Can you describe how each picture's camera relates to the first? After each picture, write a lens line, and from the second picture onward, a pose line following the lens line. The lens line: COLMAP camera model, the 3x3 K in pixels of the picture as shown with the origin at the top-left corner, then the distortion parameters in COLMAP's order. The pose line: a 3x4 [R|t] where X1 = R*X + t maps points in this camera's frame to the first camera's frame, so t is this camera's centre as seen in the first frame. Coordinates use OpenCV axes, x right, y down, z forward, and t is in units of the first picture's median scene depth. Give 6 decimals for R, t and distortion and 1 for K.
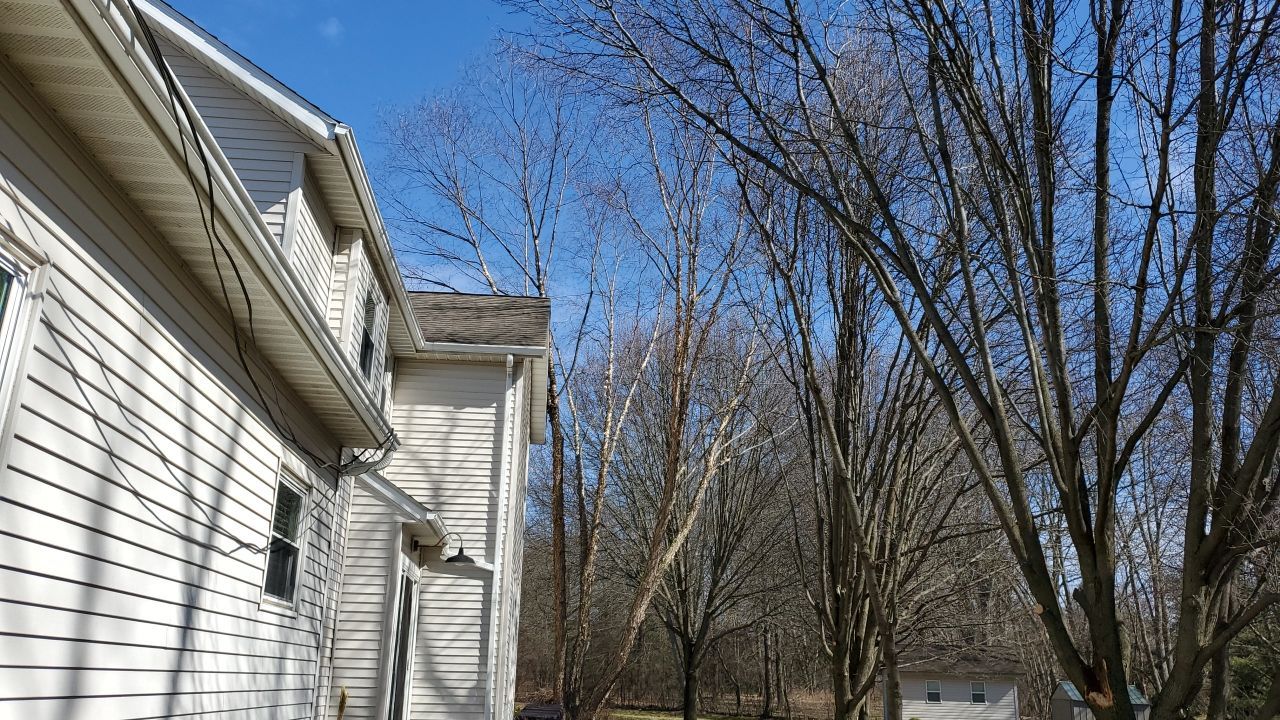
lens RADIAL K [[1008.6, 0, 639.5], [0, 1008.6, 352.6], [0, 0, 1]] dist [0.112381, -0.242175]
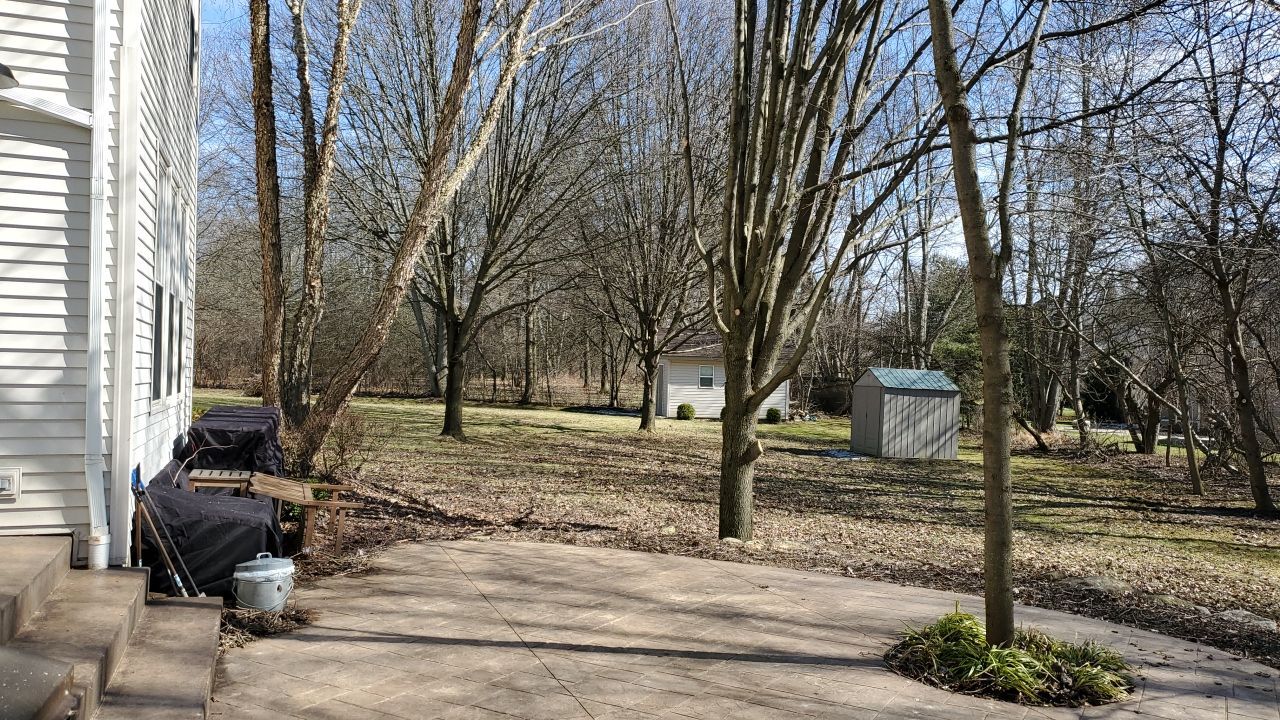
lens RADIAL K [[1012.8, 0, 643.4], [0, 1012.8, 357.2], [0, 0, 1]] dist [0.090015, -0.061374]
pose [[0.965239, 0.005052, 0.261321, -0.024188], [-0.083003, 0.953983, 0.288144, 0.118682], [-0.247840, -0.299819, 0.921240, 0.373642]]
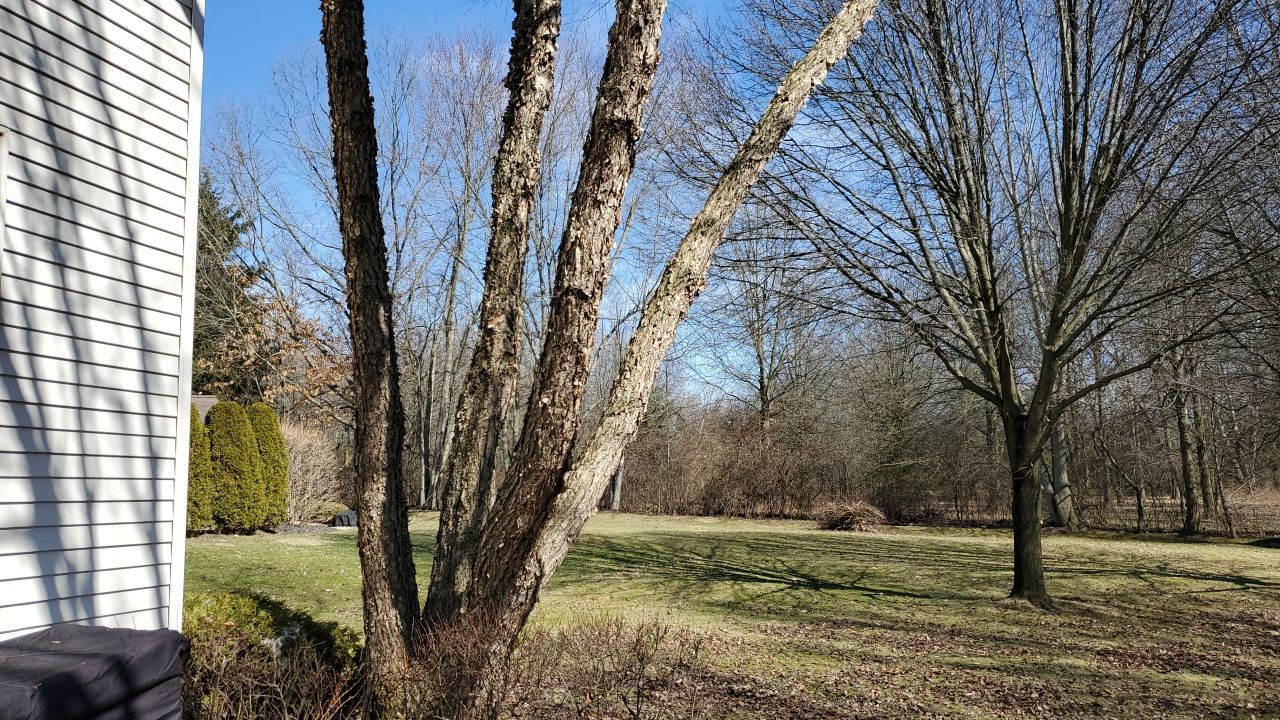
lens RADIAL K [[1003.3, 0, 650.4], [0, 1003.3, 352.4], [0, 0, 1]] dist [0.004757, 0.014478]
pose [[0.934389, -0.081176, -0.346882, 0.087705], [0.140191, 0.978918, 0.148547, 0.250439], [0.327511, -0.187430, 0.926070, 0.781449]]
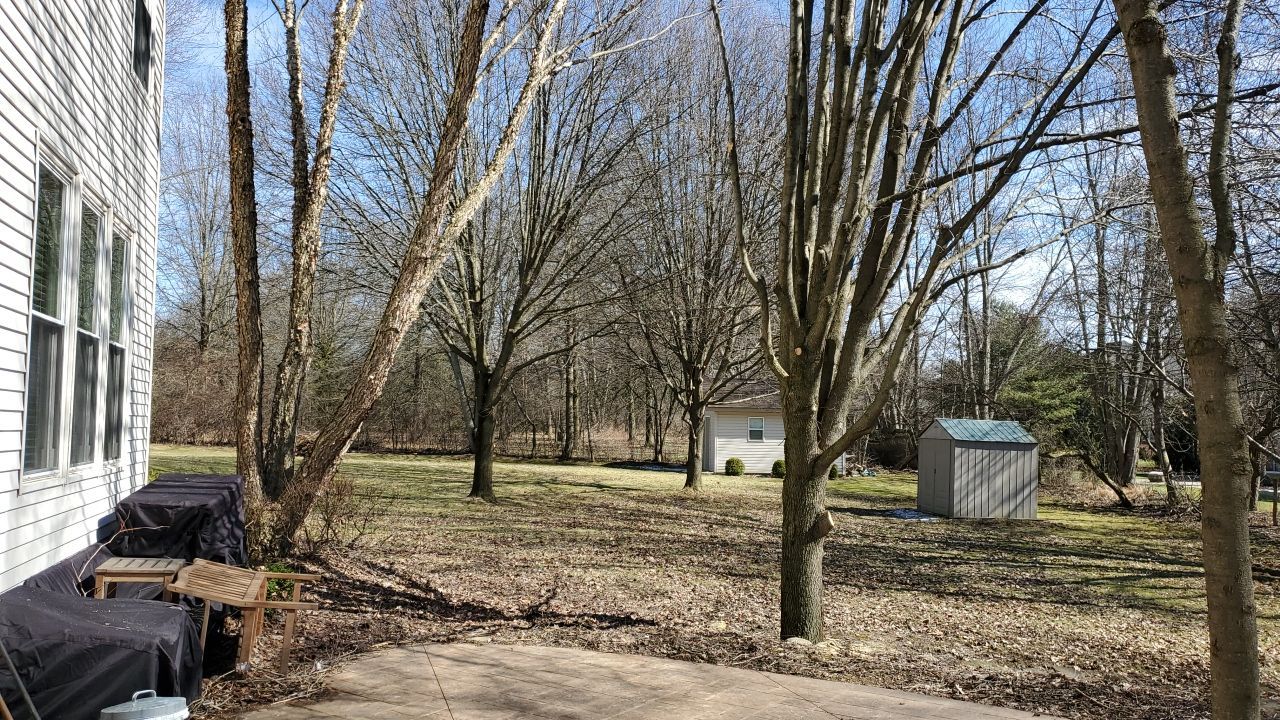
lens RADIAL K [[1008.6, 0, 639.5], [0, 1008.6, 352.6], [0, 0, 1]] dist [0.112381, -0.242175]
pose [[0.977173, 0.006571, 0.212342, 0.006215], [-0.058083, 0.969702, 0.237284, 0.148729], [-0.204349, -0.244201, 0.947949, 0.468310]]
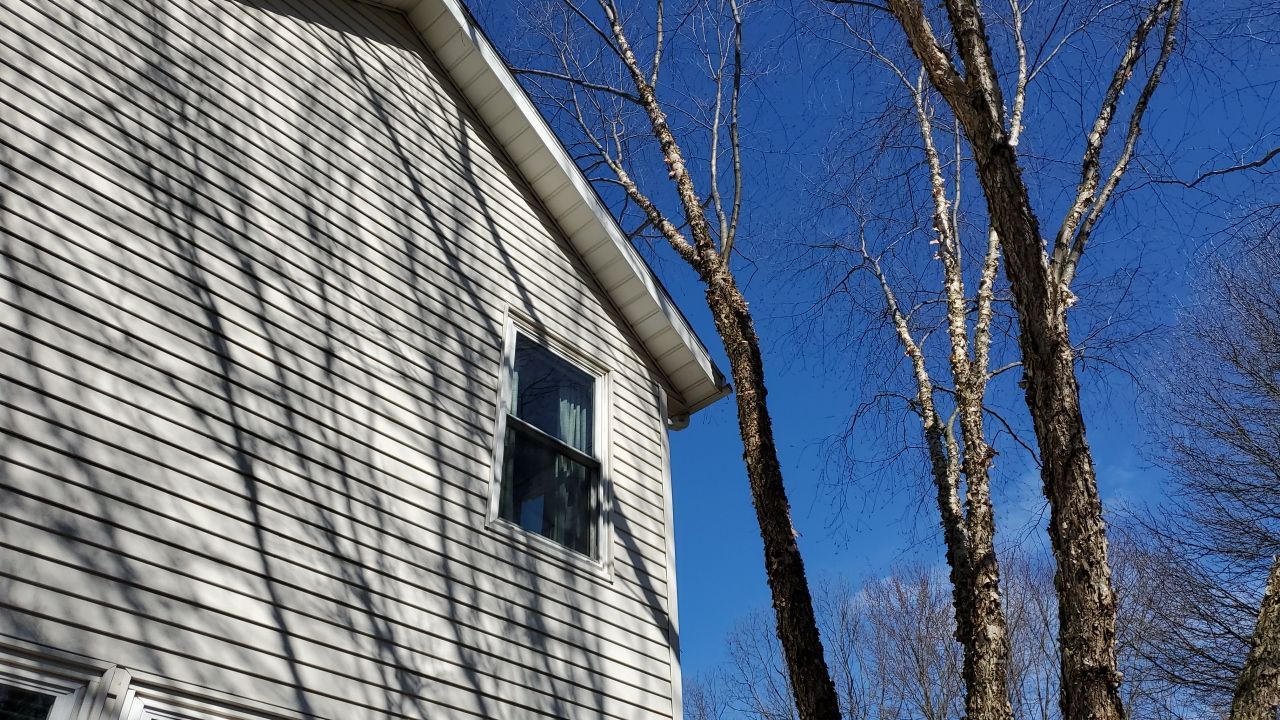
lens RADIAL K [[1003.3, 0, 650.4], [0, 1003.3, 352.4], [0, 0, 1]] dist [0.004757, 0.014478]
pose [[0.679975, -0.481863, -0.552668, 0.093426], [0.263612, 0.863998, -0.428971, 0.239677], [0.684209, 0.146000, 0.714522, 0.772920]]
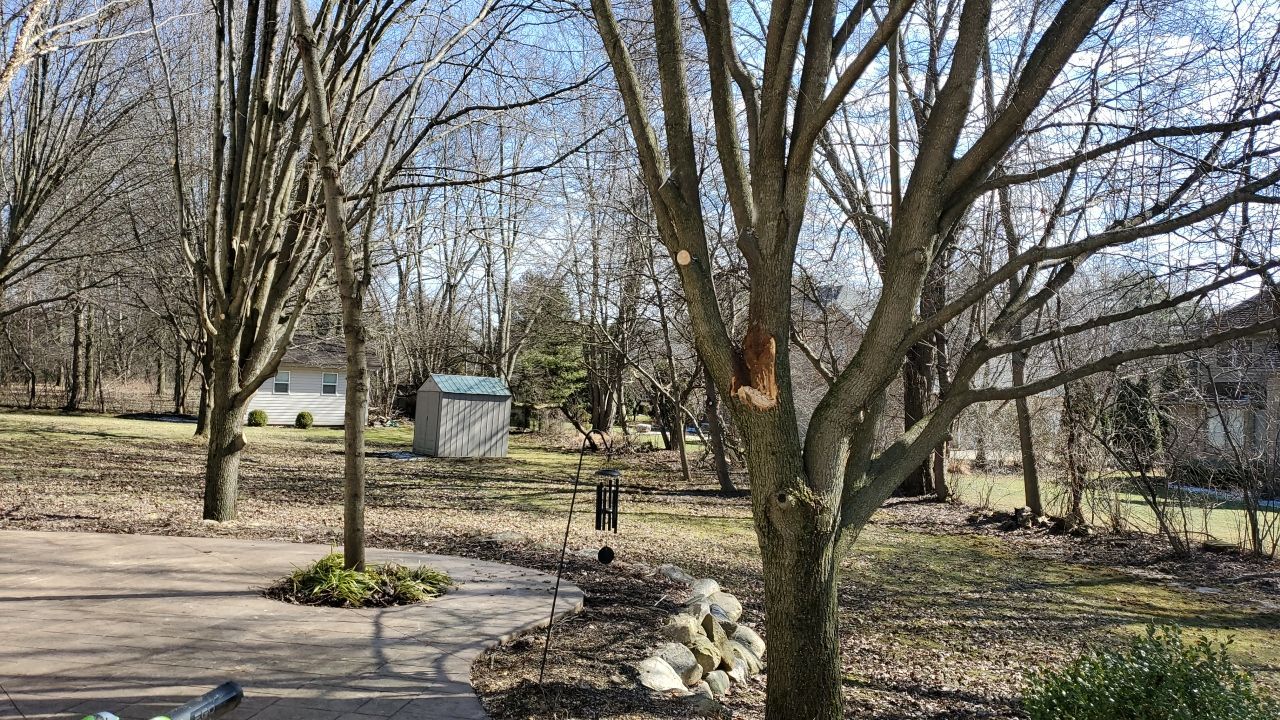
lens RADIAL K [[1021.7, 0, 665.5], [0, 1021.7, 350.6], [0, 0, 1]] dist [0.001138, 0.003518]
pose [[0.794770, 0.028447, 0.606244, 0.007934], [-0.200014, 0.955374, 0.217383, 0.082703], [-0.573006, -0.294027, 0.764992, 0.247625]]
